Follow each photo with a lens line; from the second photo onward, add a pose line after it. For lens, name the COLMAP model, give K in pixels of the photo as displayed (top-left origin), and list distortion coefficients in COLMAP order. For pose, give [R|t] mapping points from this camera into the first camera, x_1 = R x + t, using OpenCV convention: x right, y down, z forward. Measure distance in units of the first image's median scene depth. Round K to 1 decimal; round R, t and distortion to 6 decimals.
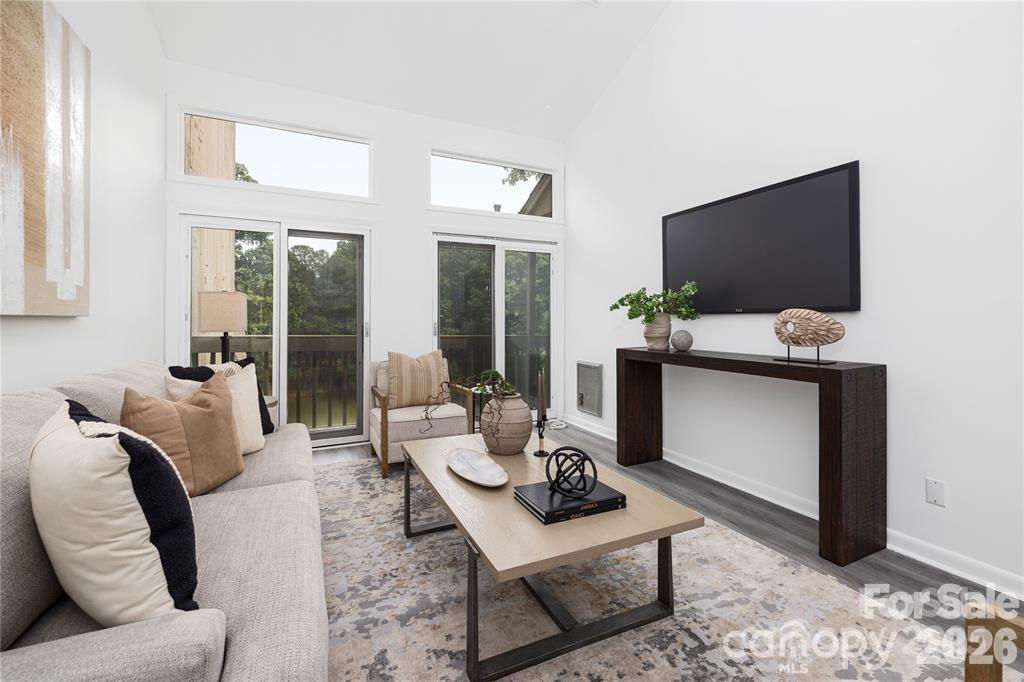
lens RADIAL K [[435.7, 0, 513.0], [0, 435.7, 318.5], [0, 0, 1]] dist [-0.001677, -0.000184]
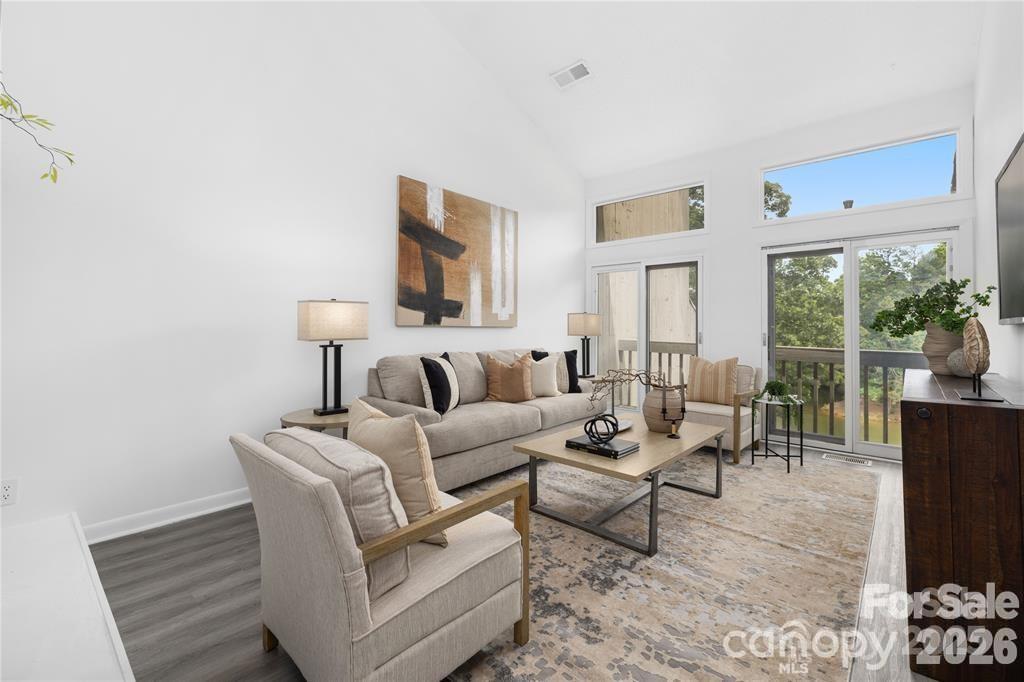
lens RADIAL K [[435.7, 0, 513.0], [0, 435.7, 318.5], [0, 0, 1]] dist [-0.001677, -0.000184]
pose [[0.387438, -0.016230, -0.921753, 1.234326], [-0.006507, 0.999772, -0.020339, -0.002569], [0.921873, 0.013878, 0.387244, 0.094133]]
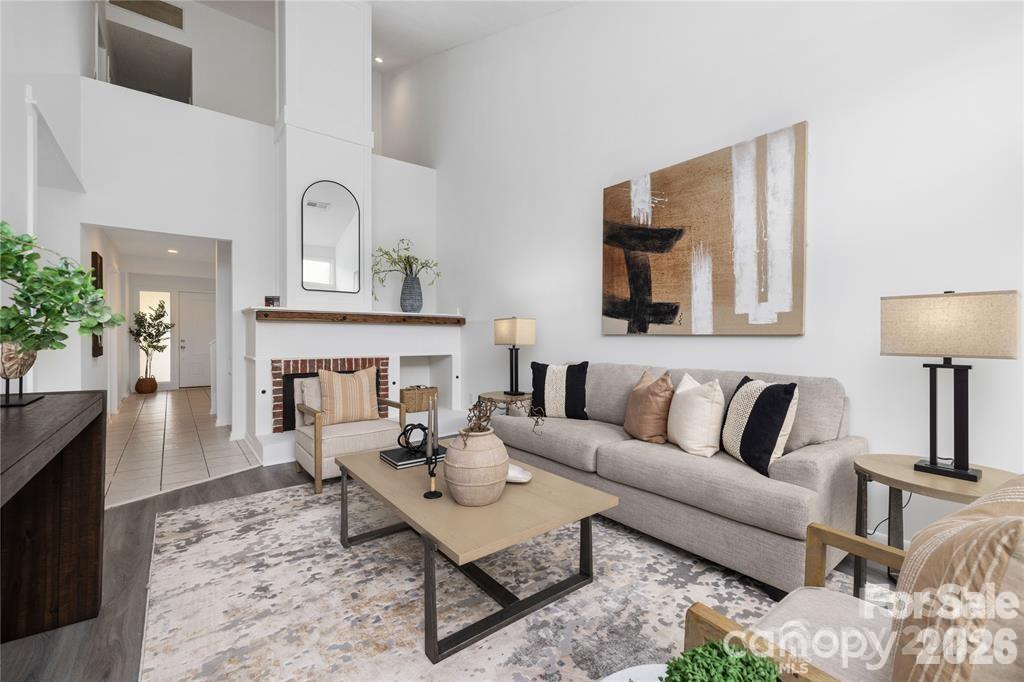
lens RADIAL K [[439.0, 0, 513.5], [0, 439.0, 335.0], [0, 0, 1]] dist [0.000537, 0.000215]
pose [[-0.975101, -0.003018, -0.221740, 0.125462], [-0.001822, 0.999983, -0.005600, 0.005768], [0.221753, -0.005057, -0.975090, 2.207458]]
